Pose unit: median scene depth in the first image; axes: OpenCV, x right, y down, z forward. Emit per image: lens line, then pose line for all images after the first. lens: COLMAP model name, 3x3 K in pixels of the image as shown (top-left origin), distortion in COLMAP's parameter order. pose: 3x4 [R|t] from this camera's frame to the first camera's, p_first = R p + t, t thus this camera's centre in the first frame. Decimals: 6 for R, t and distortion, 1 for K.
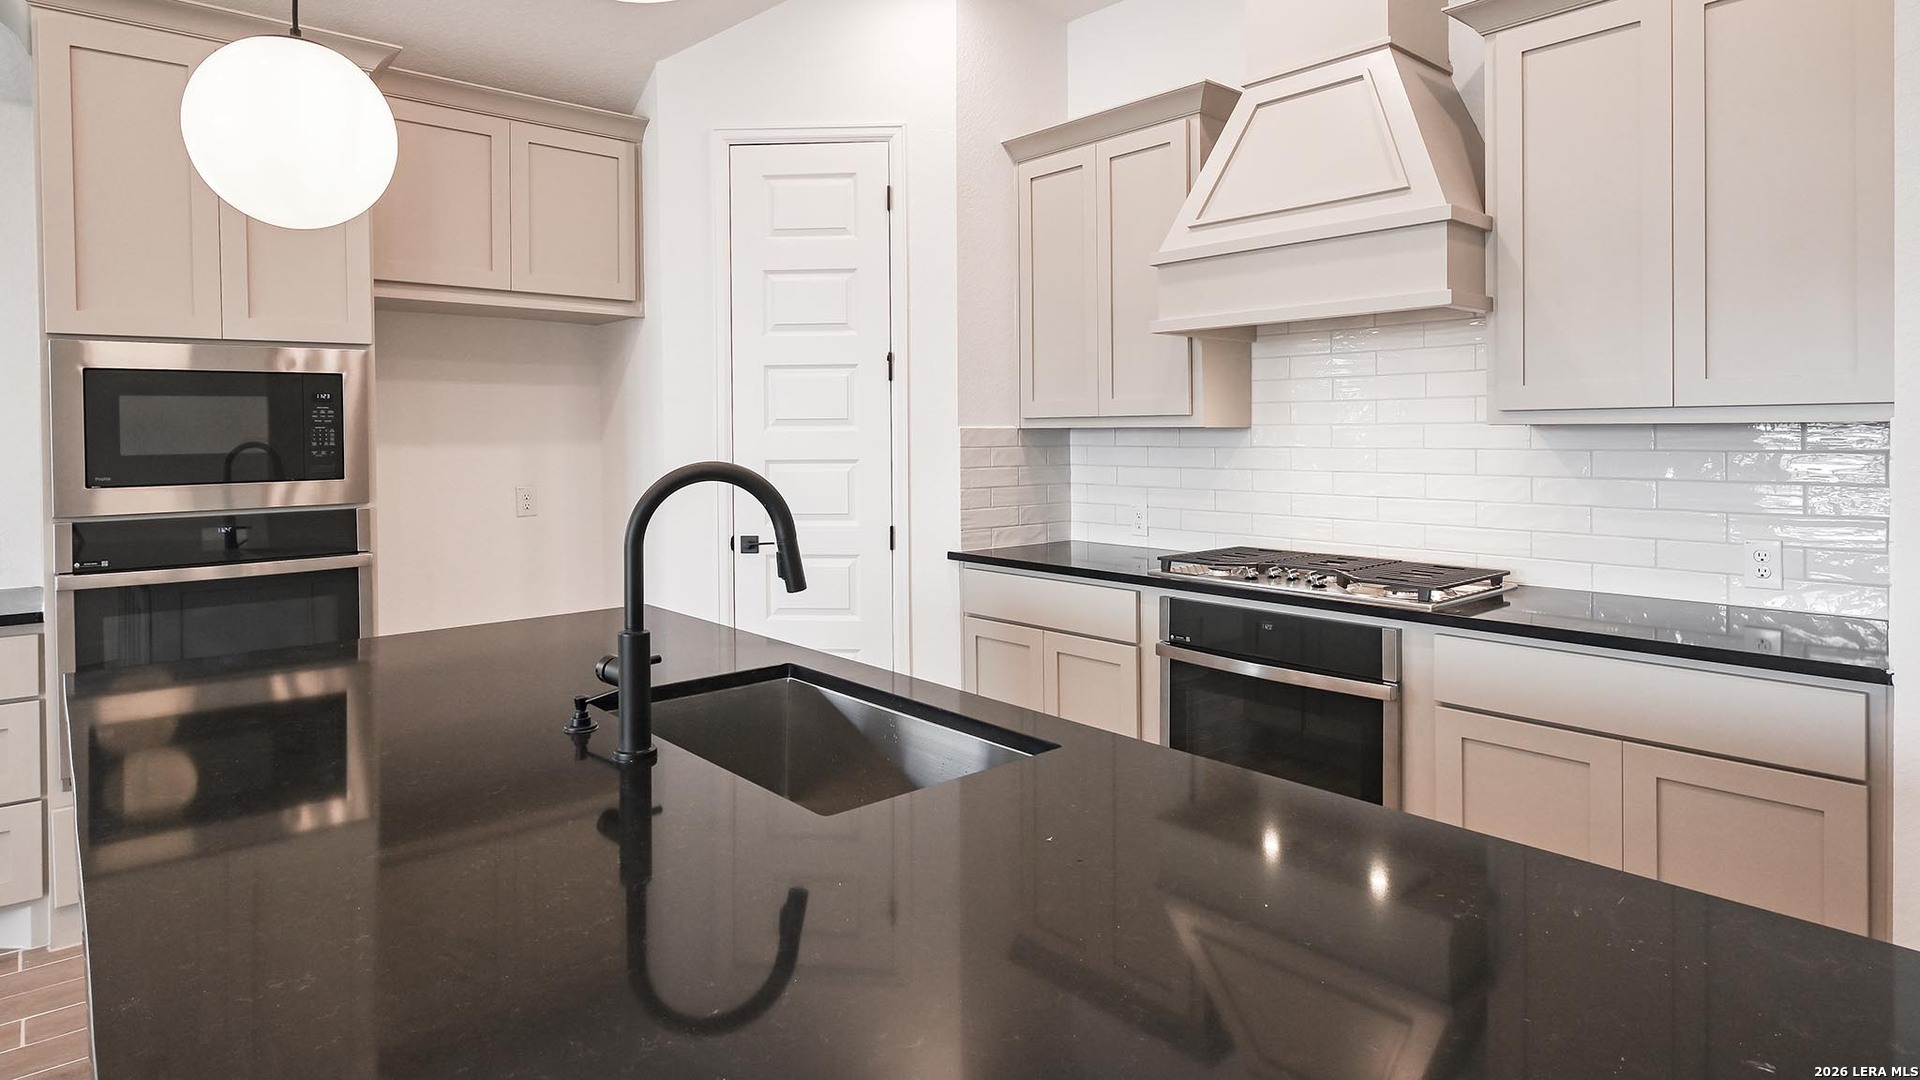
lens RADIAL K [[1055.0, 0, 963.5], [0, 1055.0, 430.3], [0, 0, 1]] dist [0.002062, -0.000701]
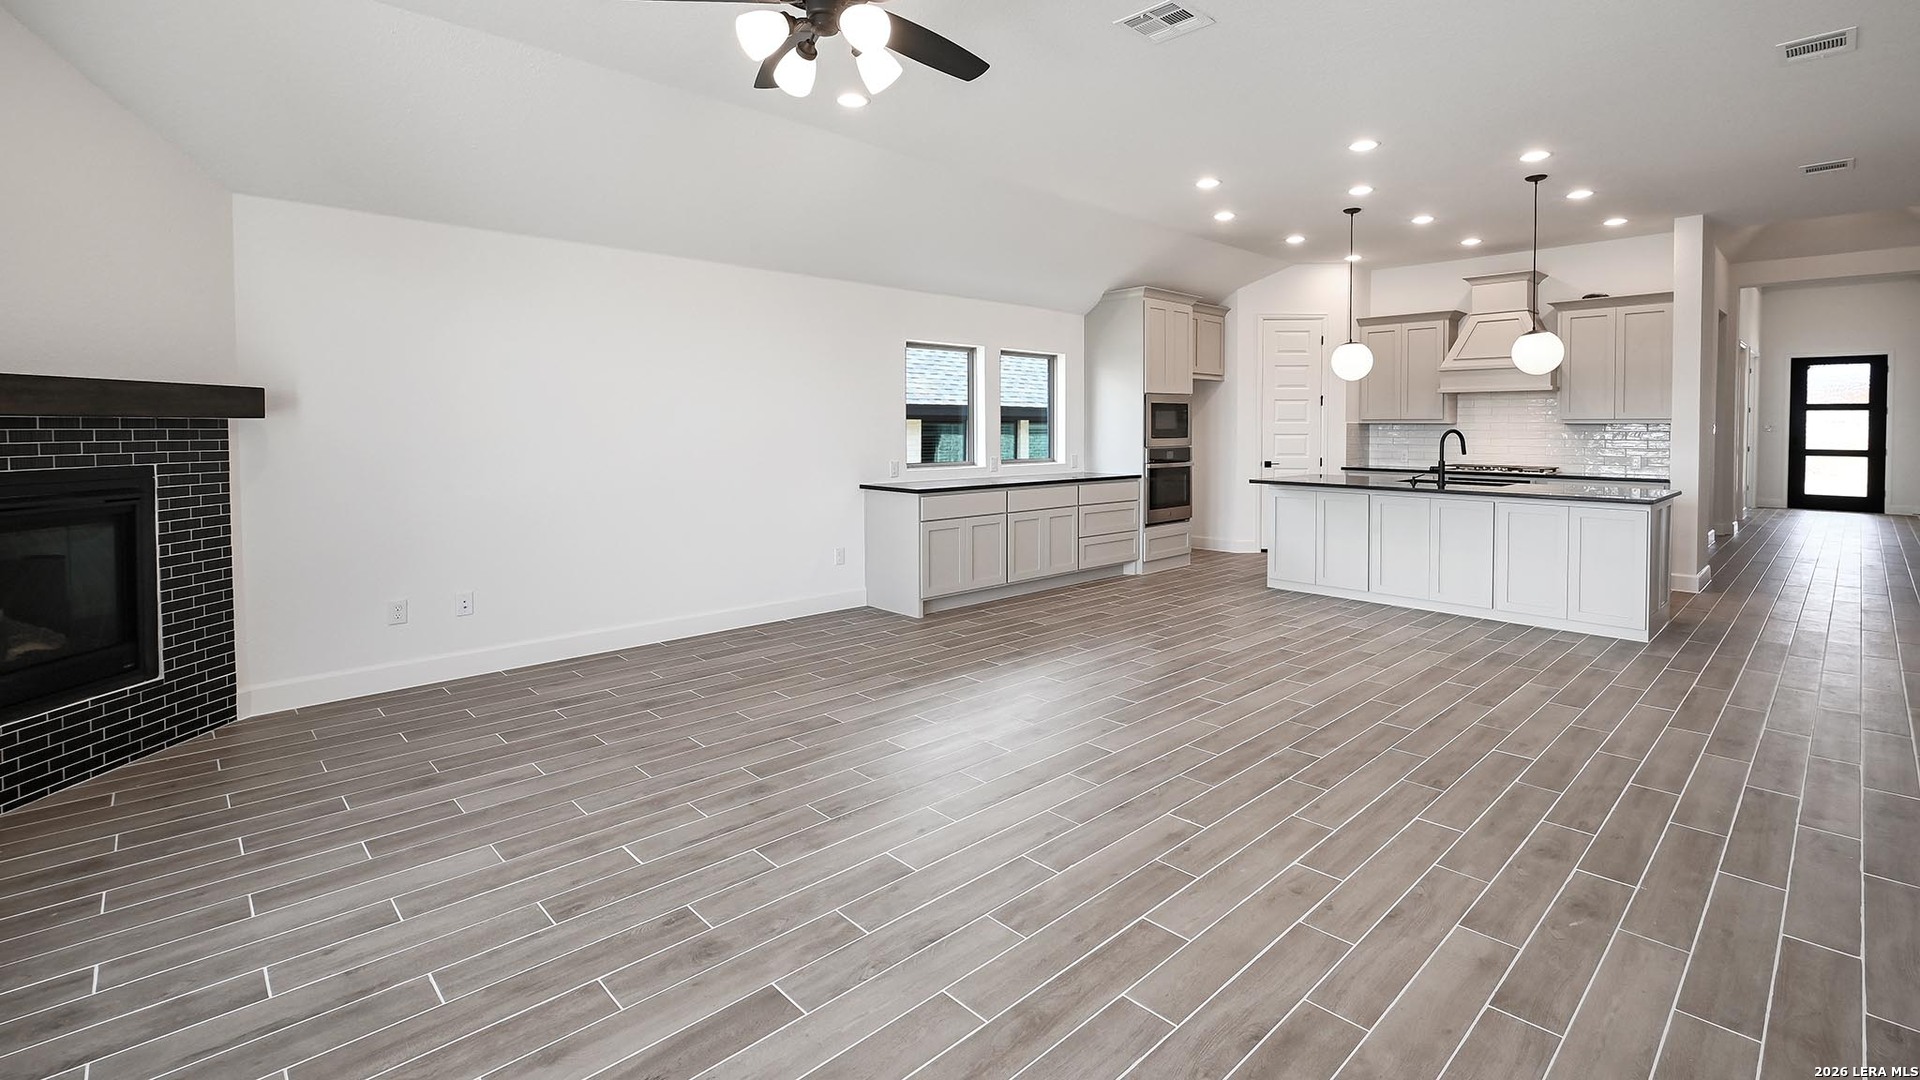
lens RADIAL K [[846.4, 0, 961.2], [0, 846.4, 449.6], [0, 0, 1]] dist [-0.001010, 0.000036]
pose [[0.999380, 0.008070, 0.034272, -1.182304], [-0.009077, 0.999529, 0.029331, 0.012643], [-0.034019, -0.029624, 0.998982, -1.300927]]
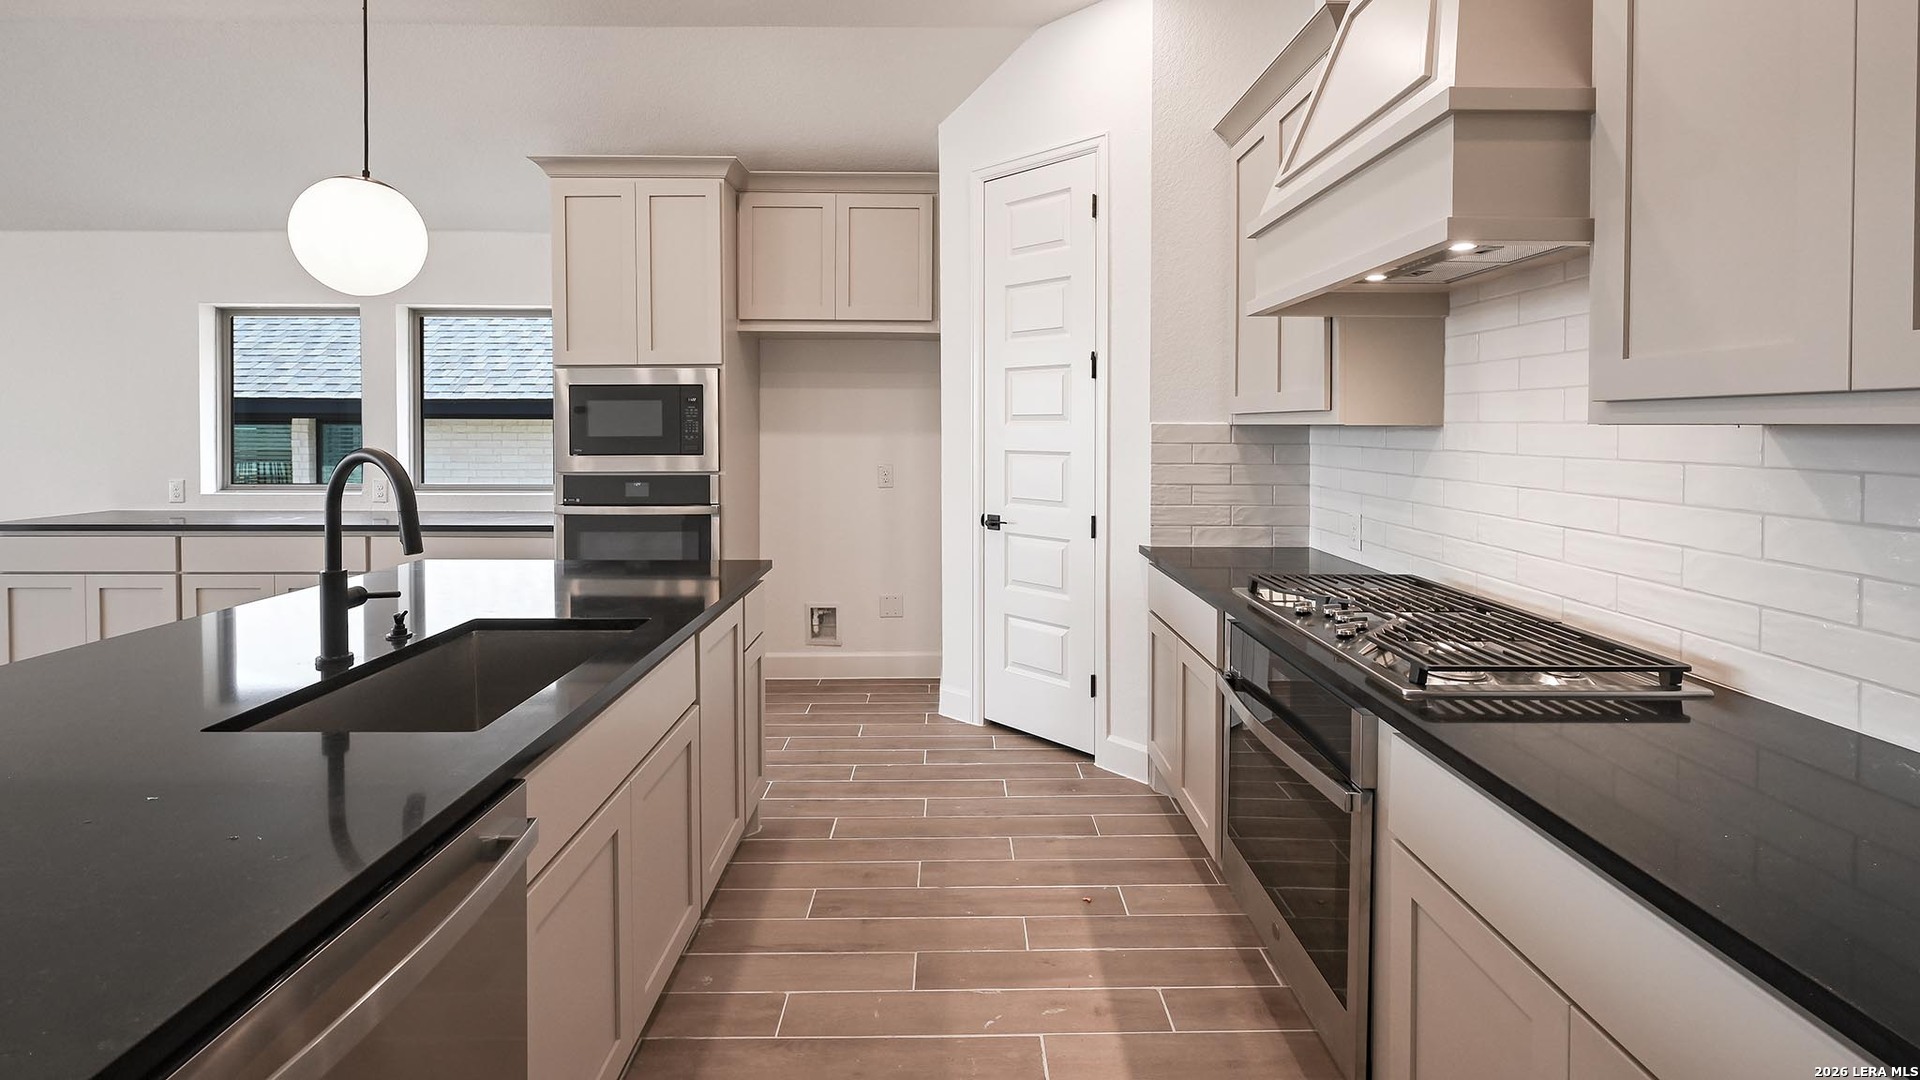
lens RADIAL K [[846.4, 0, 954.1], [0, 846.4, 436.0], [0, 0, 1]] dist [-0.001010, 0.000036]
pose [[0.758710, 0.016574, -0.651218, 0.408393], [-0.007107, 0.999827, 0.017166, -0.003385], [0.651390, -0.008396, 0.758696, 0.285161]]
